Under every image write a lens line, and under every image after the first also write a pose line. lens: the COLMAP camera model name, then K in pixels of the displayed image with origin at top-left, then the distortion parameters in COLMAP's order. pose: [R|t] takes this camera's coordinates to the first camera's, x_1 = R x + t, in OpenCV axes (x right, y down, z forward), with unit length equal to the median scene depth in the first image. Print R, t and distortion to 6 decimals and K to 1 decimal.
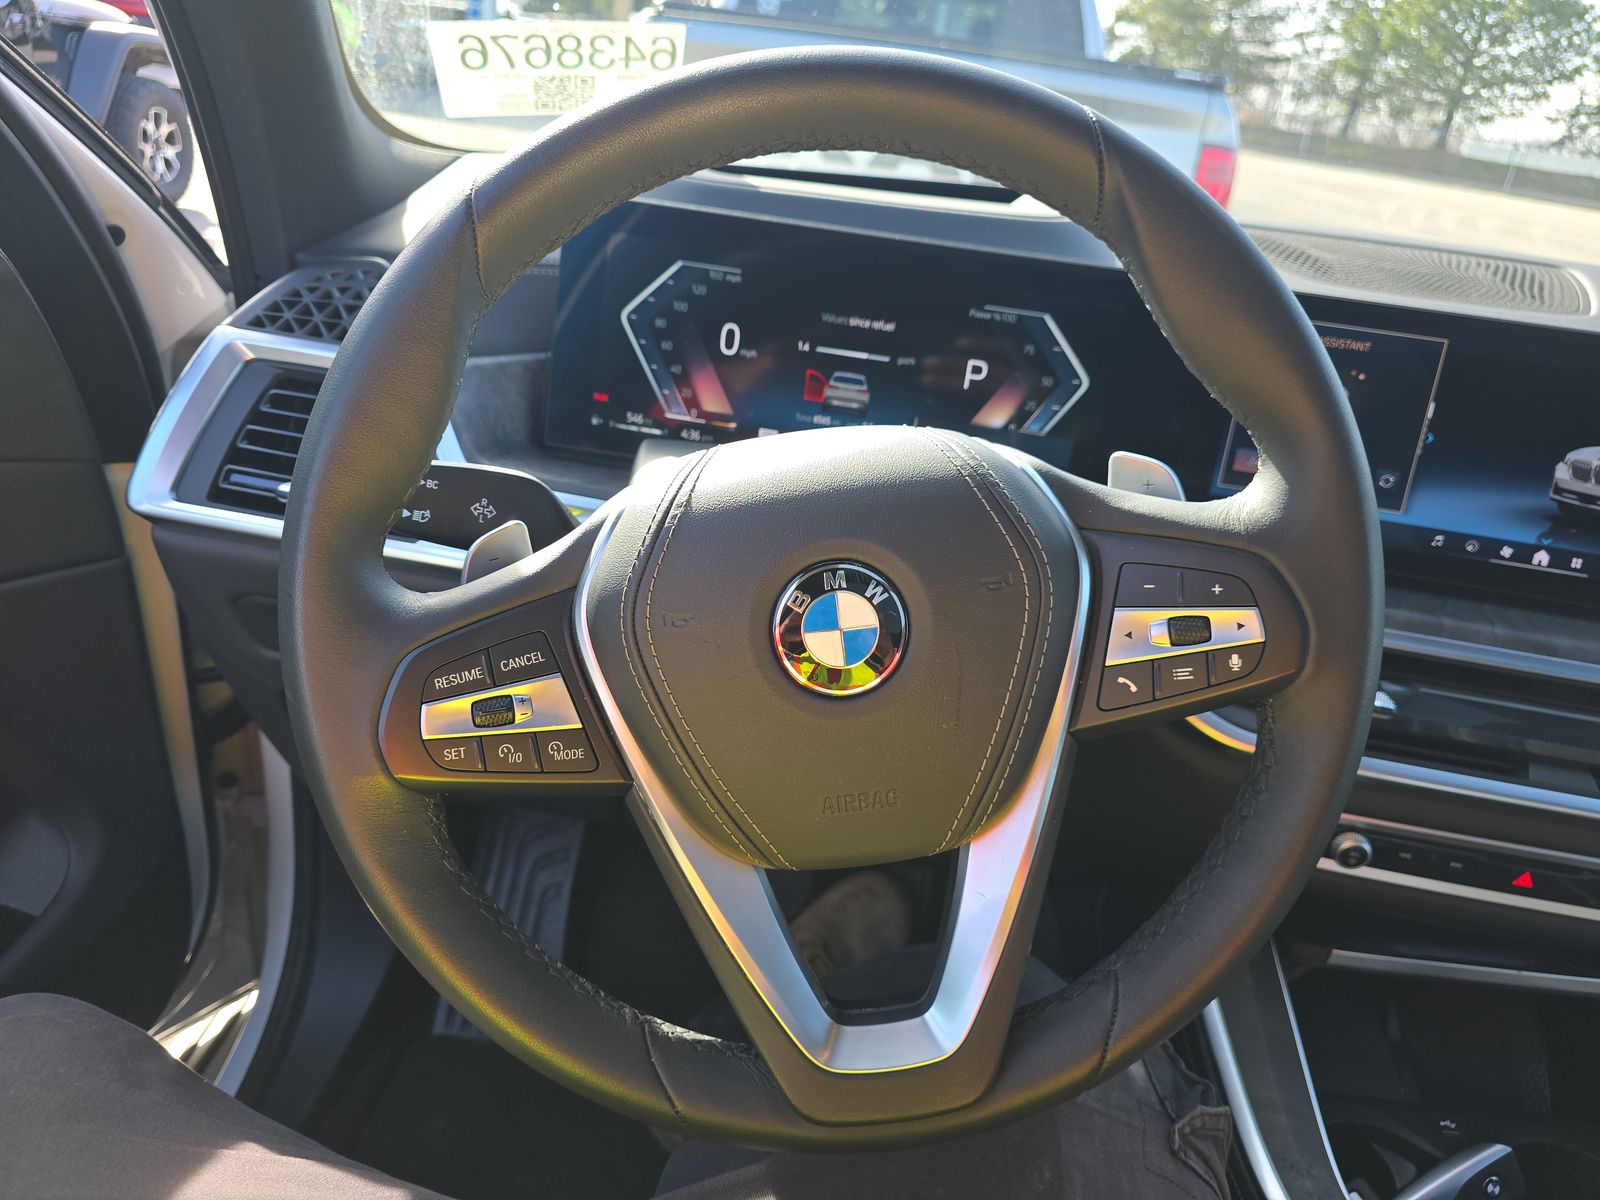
lens RADIAL K [[1079.9, 0, 817.6], [0, 1079.9, 597.8], [0, 0, 1]] dist [0.044965, -0.045650]
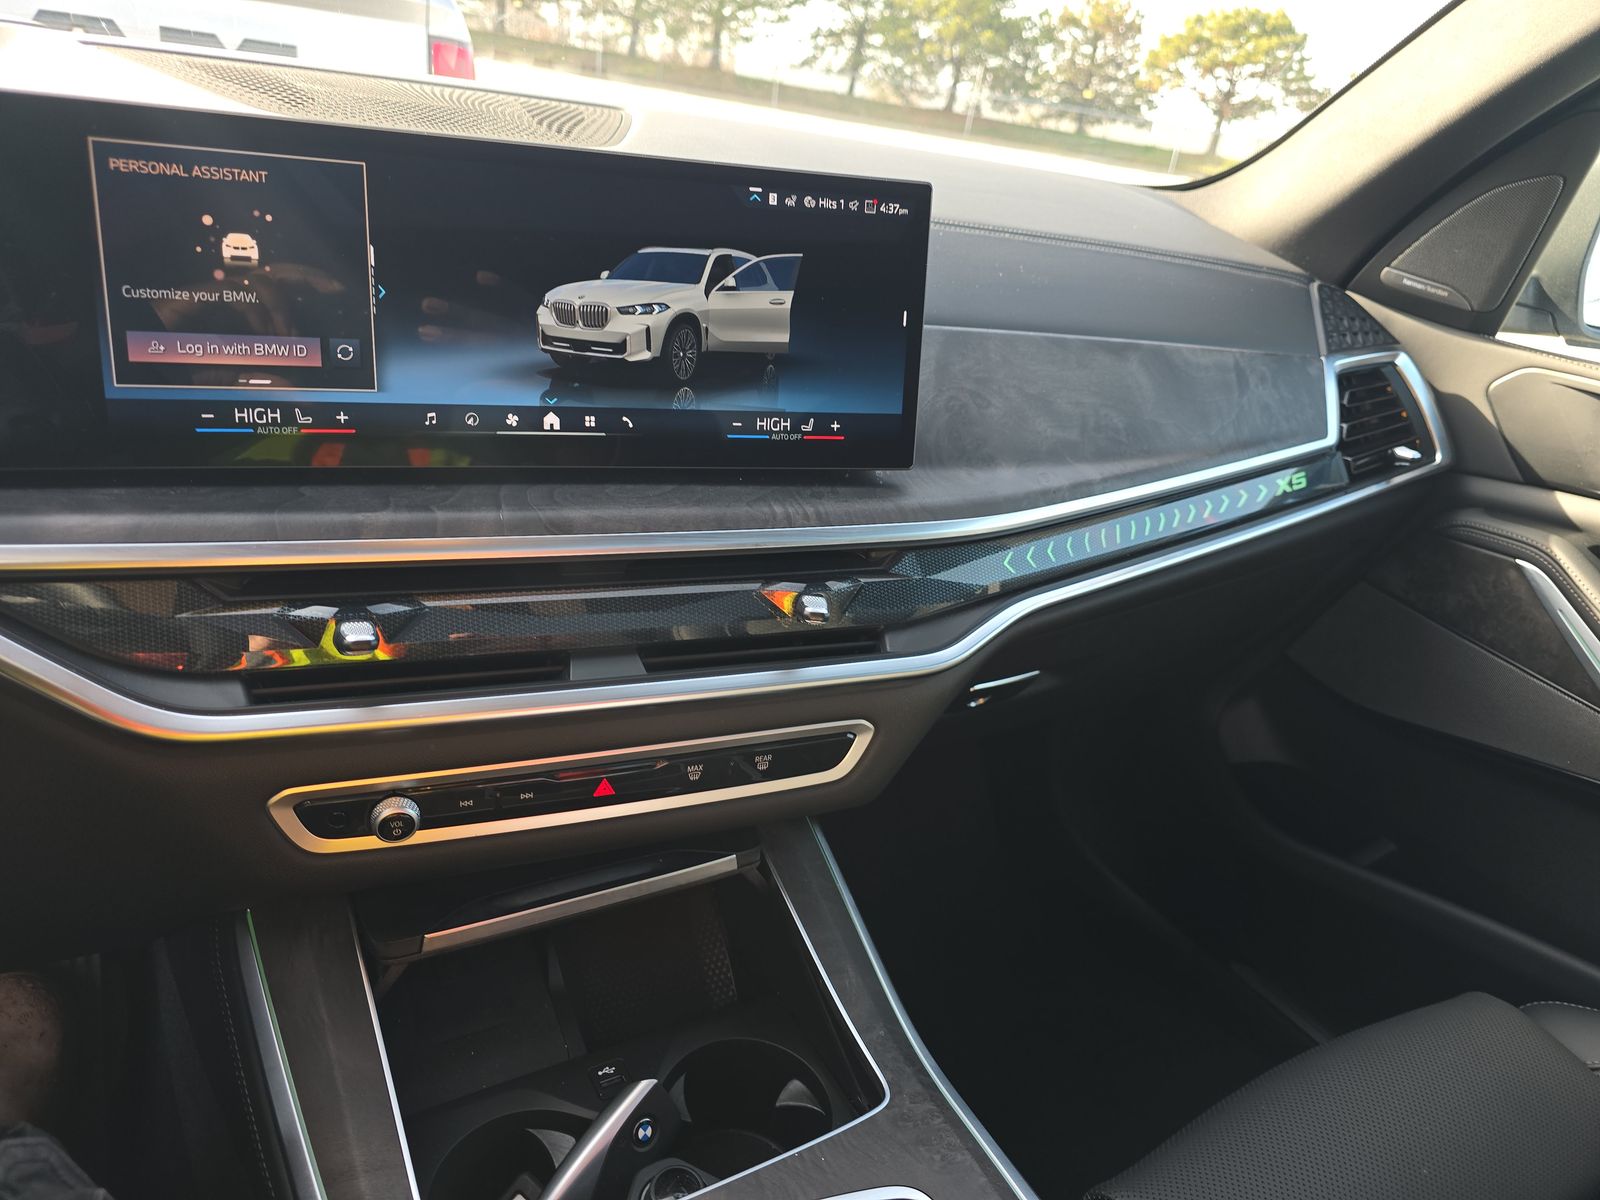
lens RADIAL K [[1079.9, 0, 817.6], [0, 1079.9, 597.8], [0, 0, 1]] dist [0.044965, -0.045650]
pose [[0.847334, -0.227523, 0.479853, 0.400265], [0.197381, 0.973772, 0.113177, 0.043937], [-0.493018, -0.001184, 0.870018, 0.153988]]
